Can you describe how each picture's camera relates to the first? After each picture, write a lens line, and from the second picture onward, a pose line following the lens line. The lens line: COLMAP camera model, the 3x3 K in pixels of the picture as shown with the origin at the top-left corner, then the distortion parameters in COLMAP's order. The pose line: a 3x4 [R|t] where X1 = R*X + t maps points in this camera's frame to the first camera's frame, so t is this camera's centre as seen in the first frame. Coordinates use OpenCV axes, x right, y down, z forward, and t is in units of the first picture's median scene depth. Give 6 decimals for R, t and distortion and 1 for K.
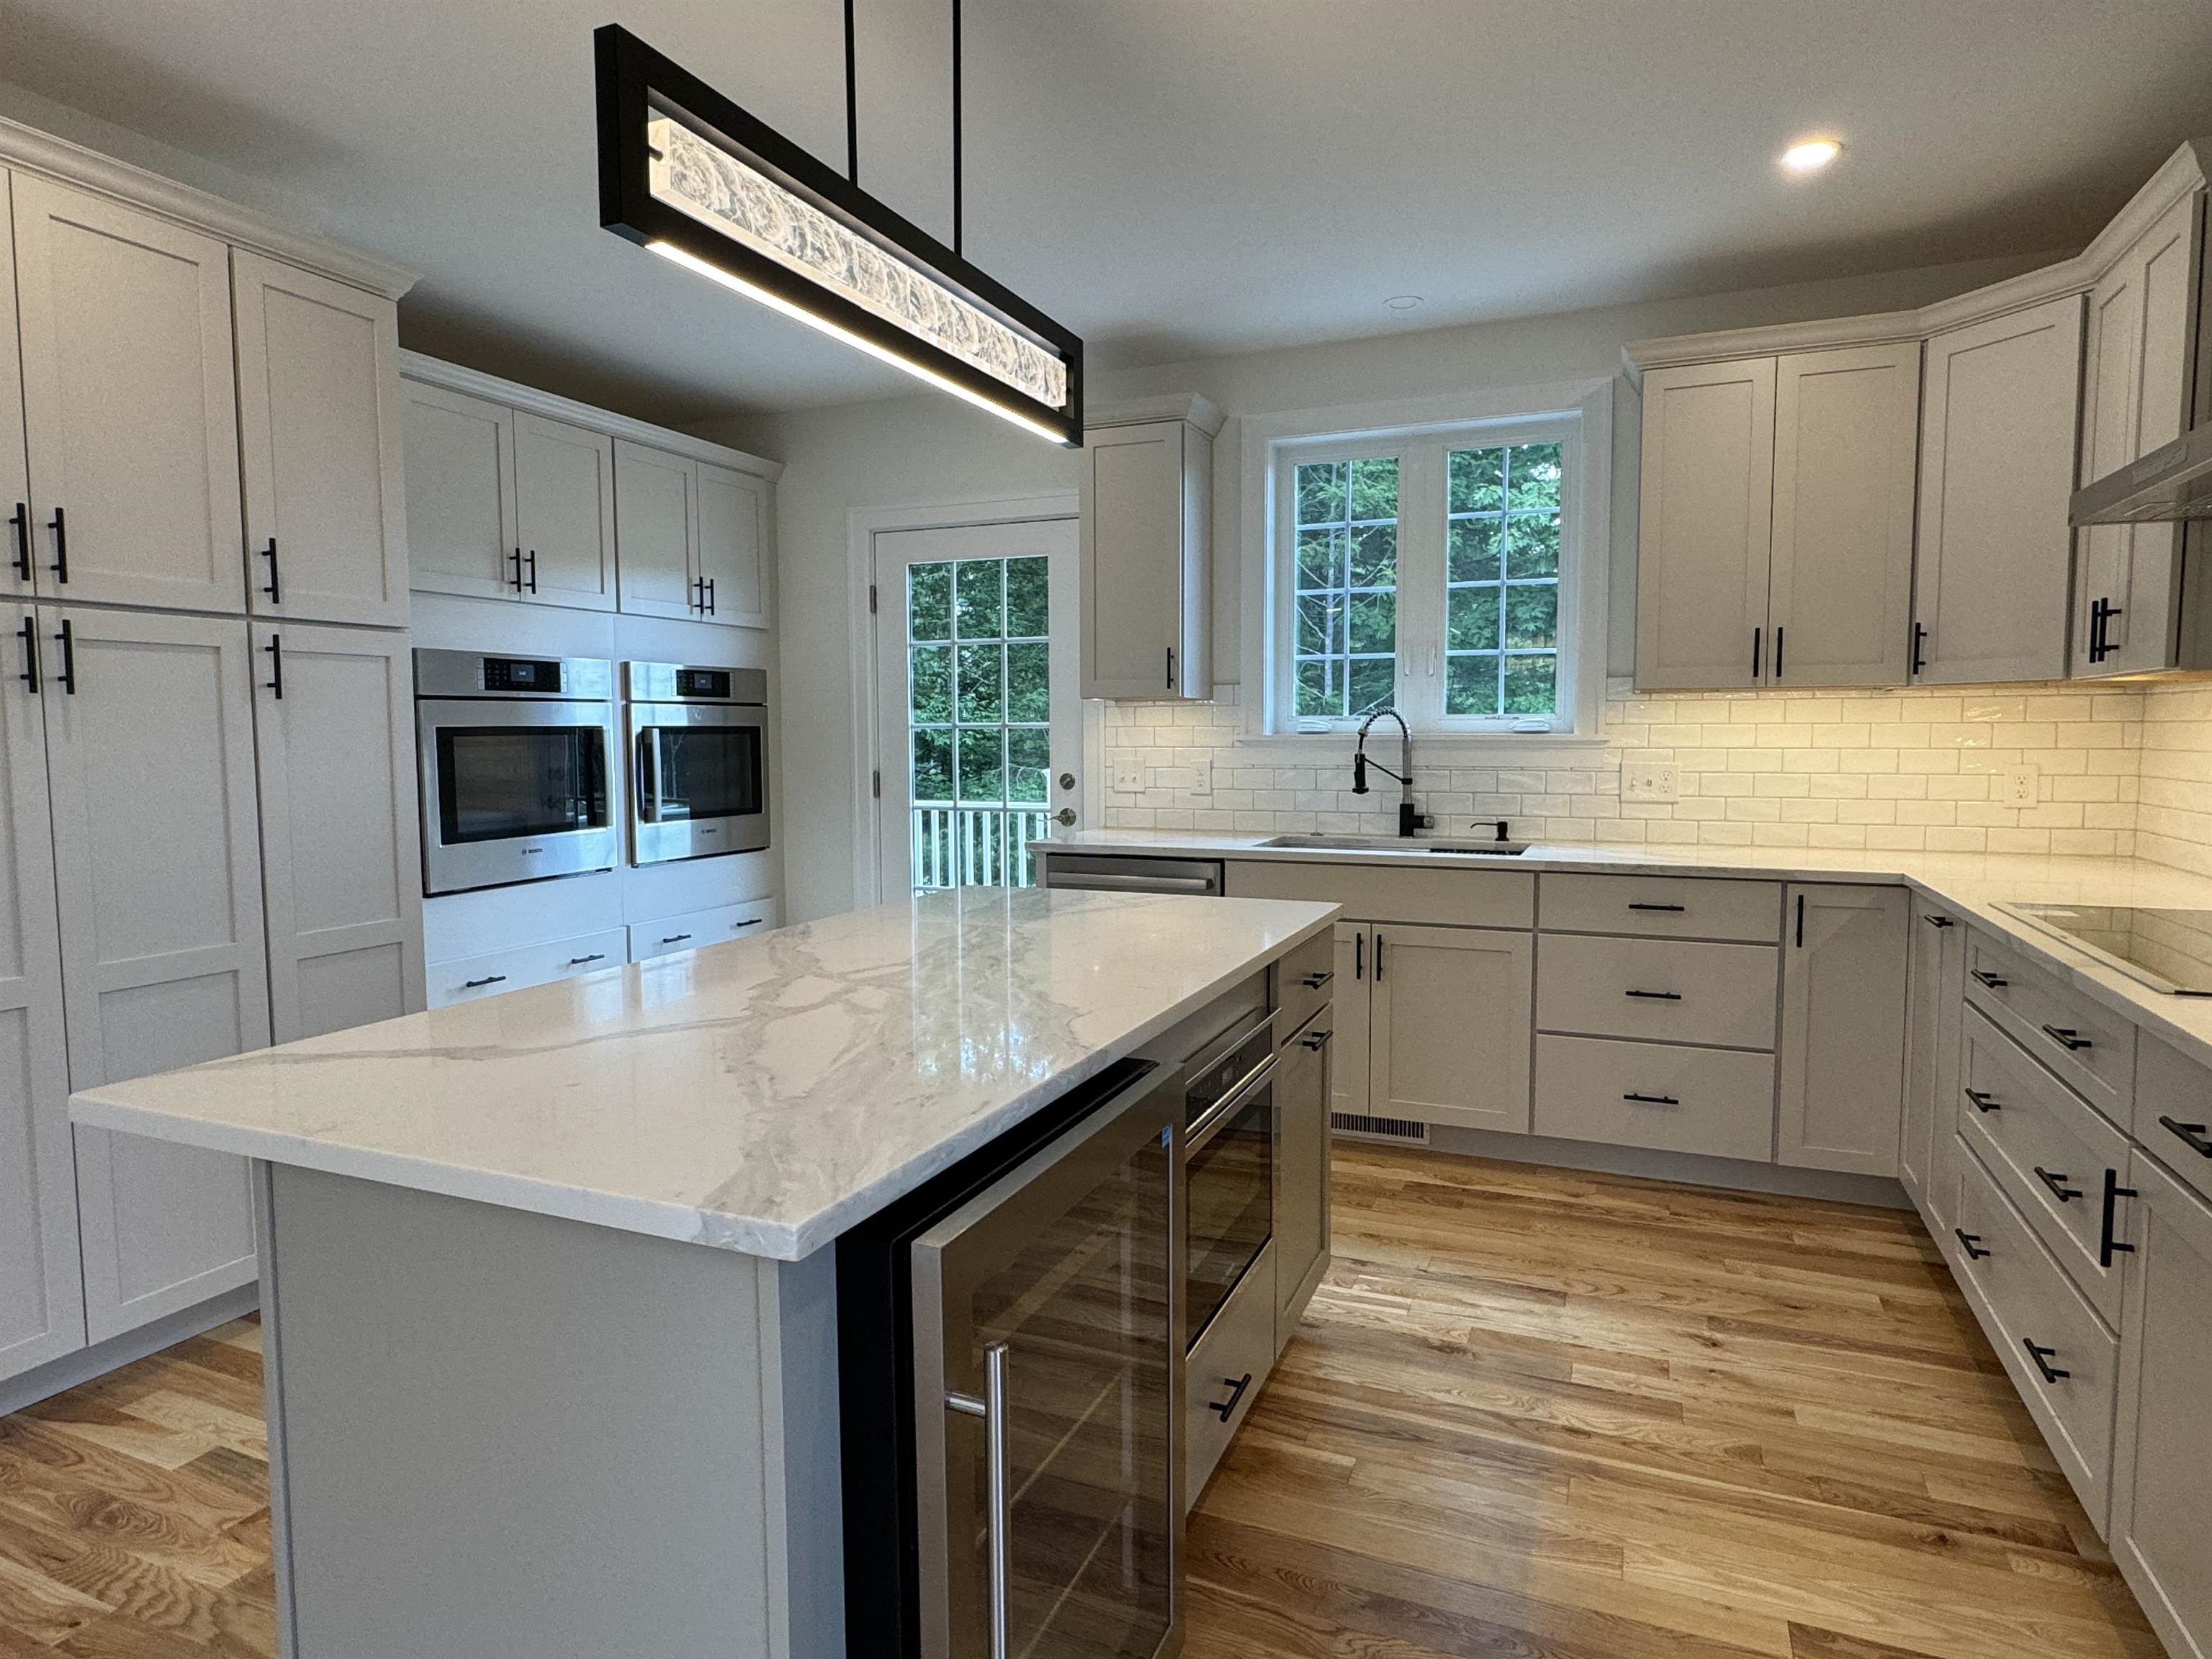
lens RADIAL K [[1260.1, 0, 1099.0], [0, 1260.1, 824.6], [0, 0, 1]] dist [-0.003070, 0.003254]
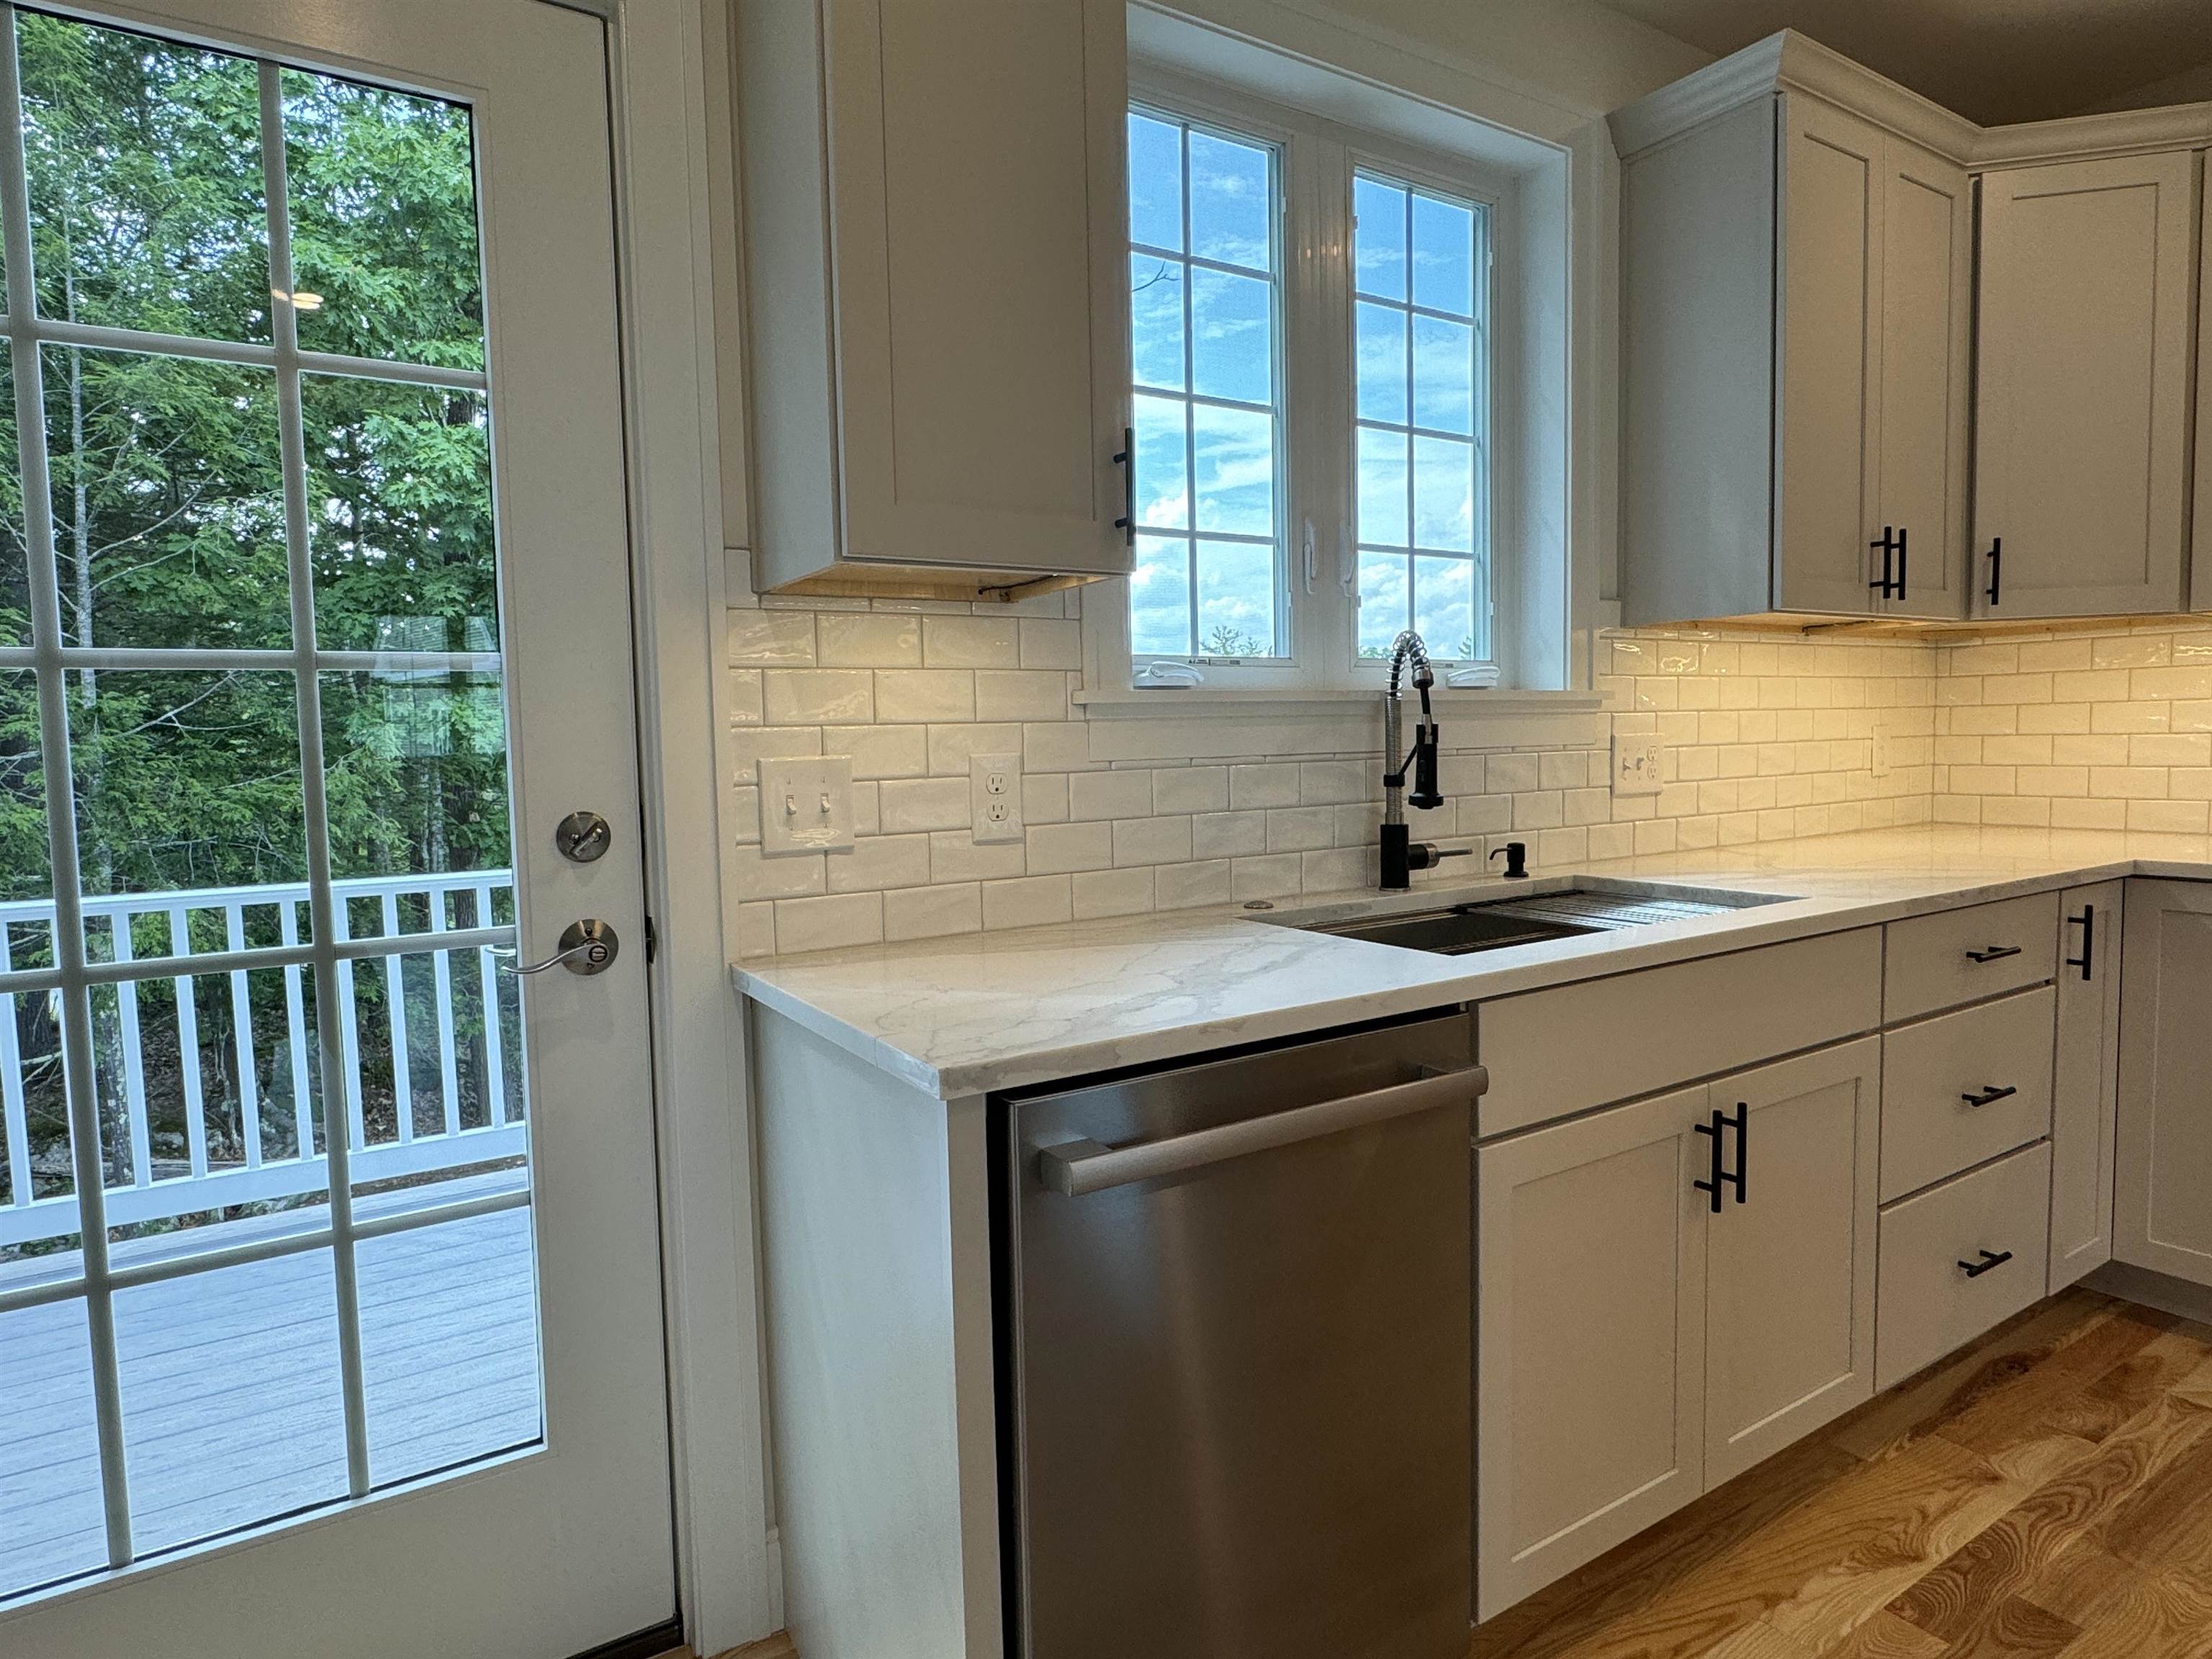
lens RADIAL K [[1260.1, 0, 1099.0], [0, 1260.1, 824.6], [0, 0, 1]] dist [-0.003070, 0.003254]
pose [[0.567391, -0.068655, 0.820582, -0.336994], [0.084088, 0.996140, 0.025200, -0.054551], [-0.819144, 0.054703, 0.570973, 1.113398]]
